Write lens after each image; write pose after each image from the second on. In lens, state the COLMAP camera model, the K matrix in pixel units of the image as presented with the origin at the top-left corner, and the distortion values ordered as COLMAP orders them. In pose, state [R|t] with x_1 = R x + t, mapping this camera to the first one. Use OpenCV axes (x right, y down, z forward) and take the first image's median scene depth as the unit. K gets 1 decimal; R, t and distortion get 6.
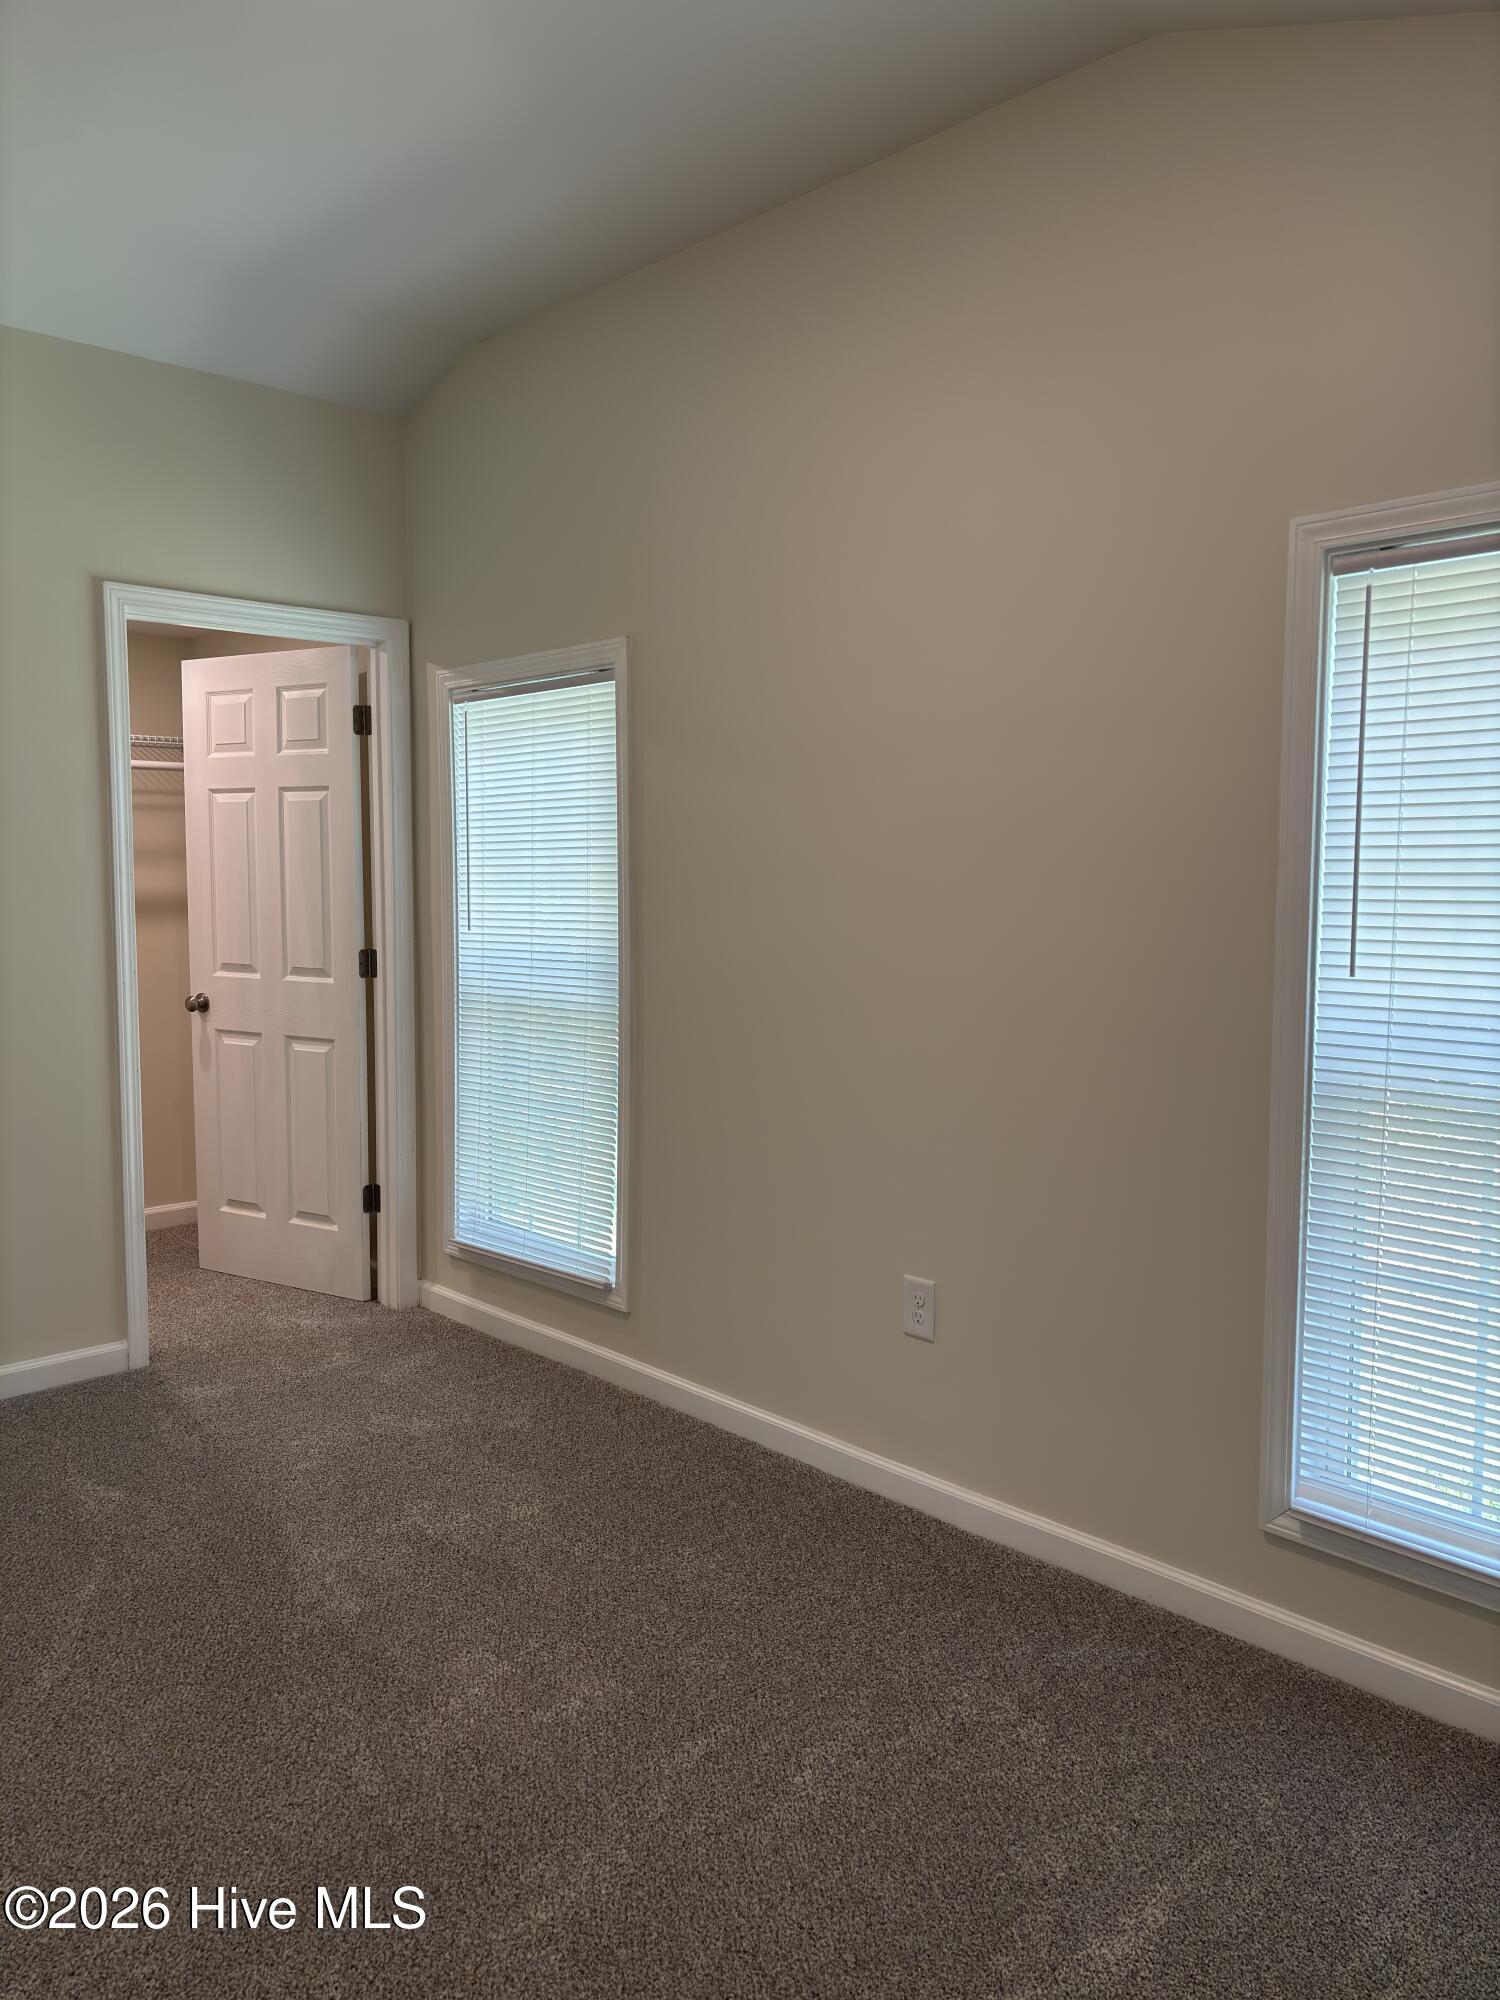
lens RADIAL K [[1506.8, 0, 746.0], [0, 1506.8, 1001.8], [0, 0, 1]] dist [0.046610, -0.051783]
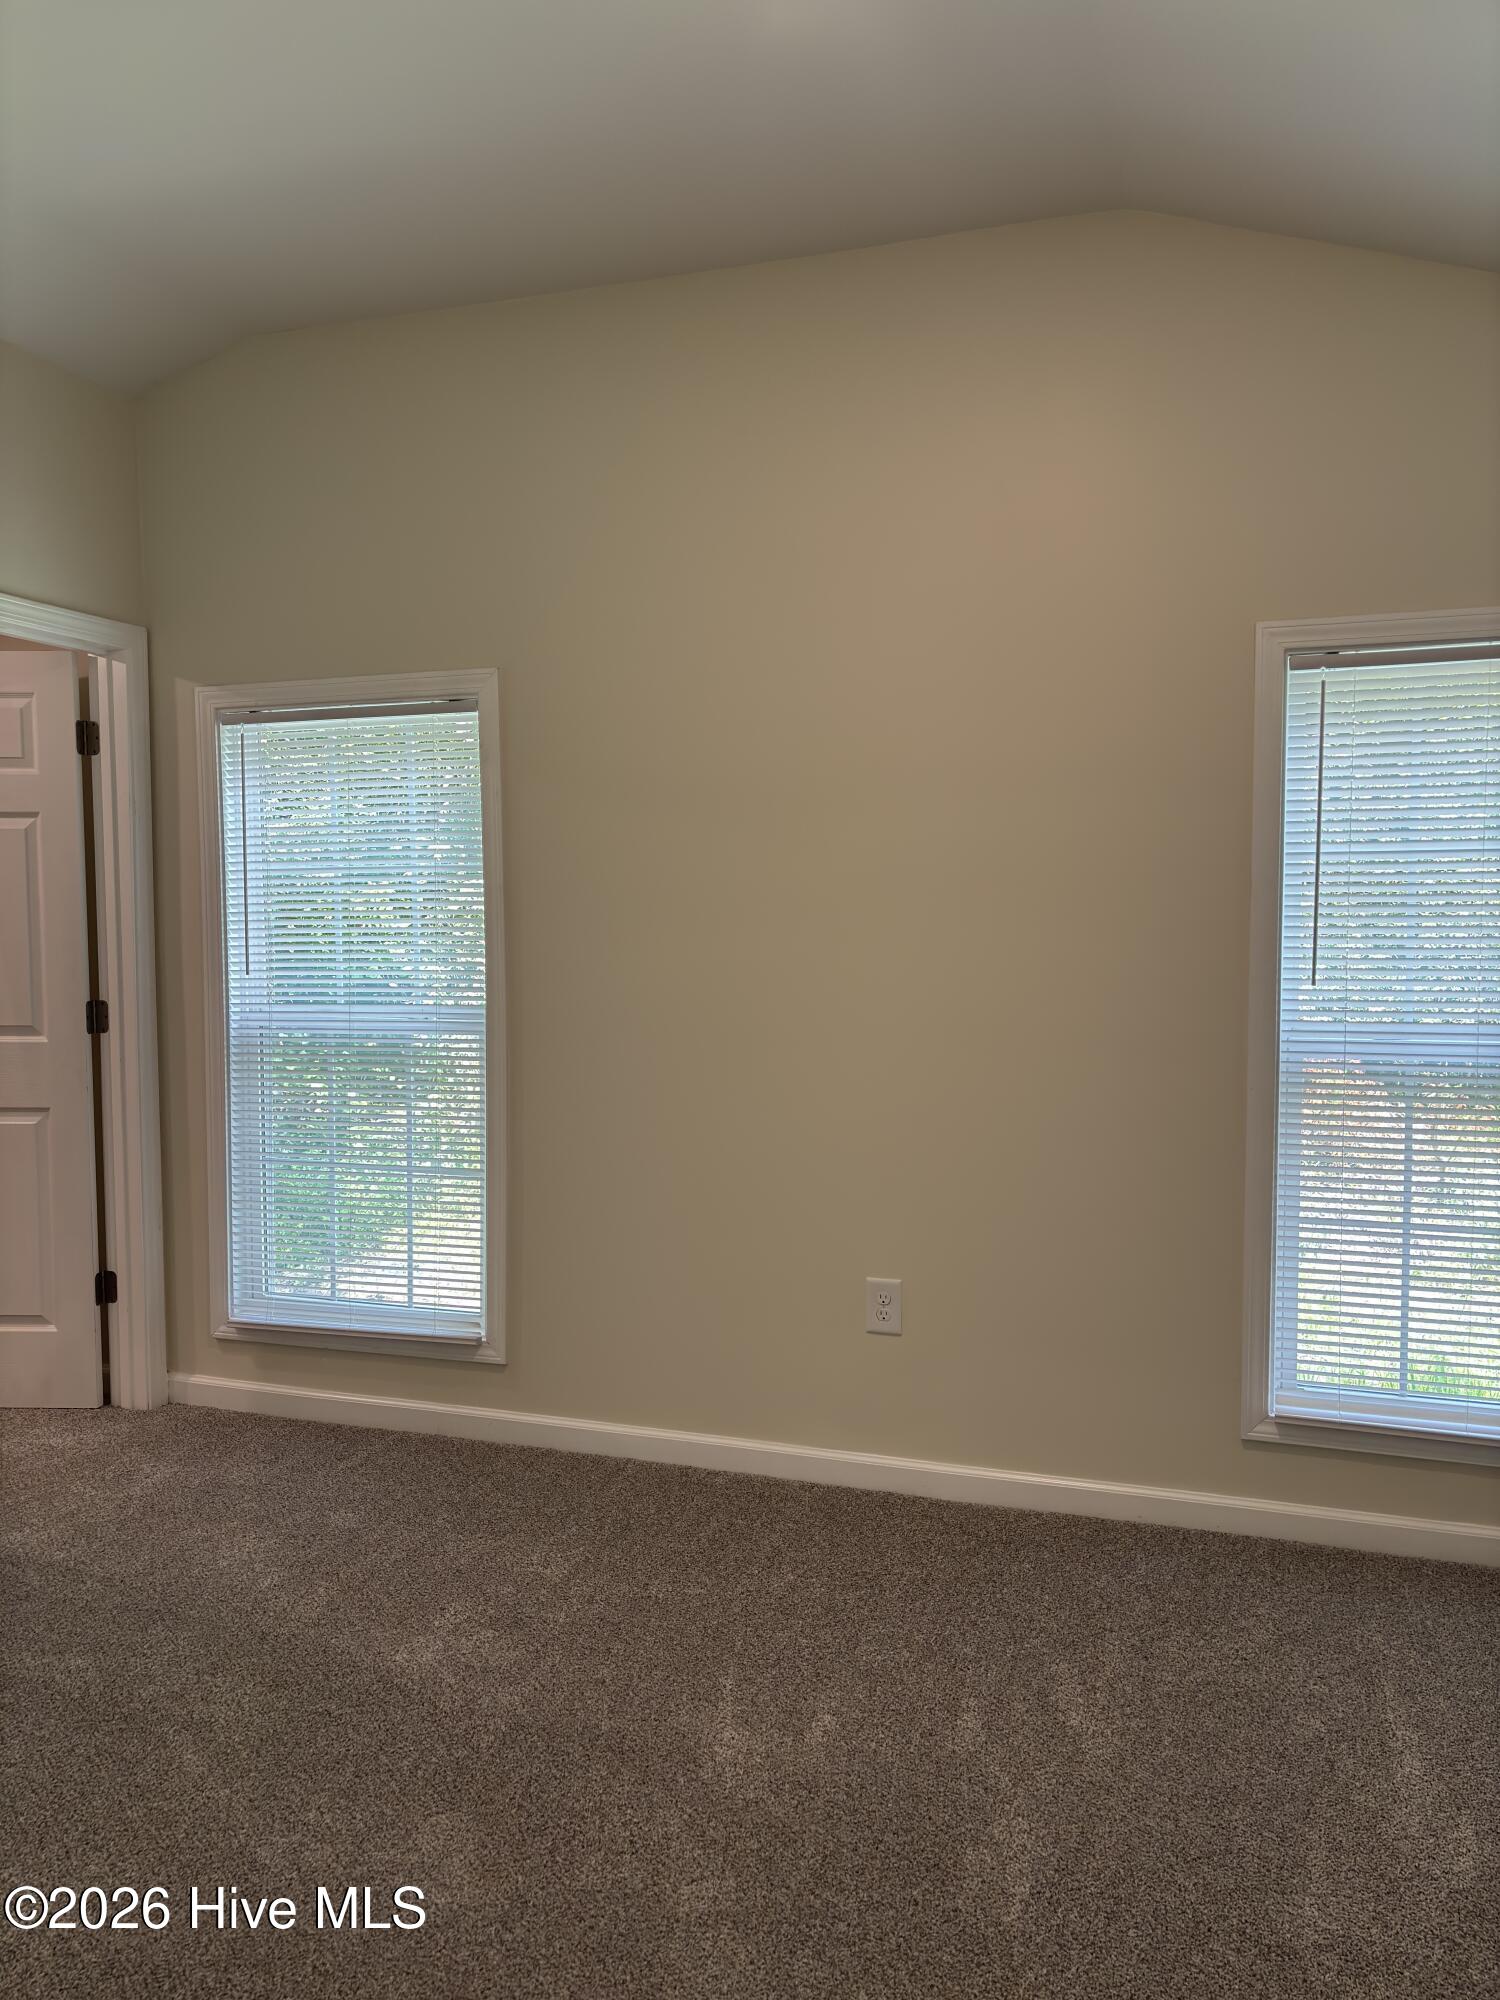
lens RADIAL K [[1506.8, 0, 681.7], [0, 1506.8, 1016.2], [0, 0, 1]] dist [0.046610, -0.051783]
pose [[0.877568, -0.039746, 0.477802, -0.418402], [0.047600, 0.998857, -0.004337, -0.006764], [-0.477084, 0.026549, 0.878457, 0.085219]]
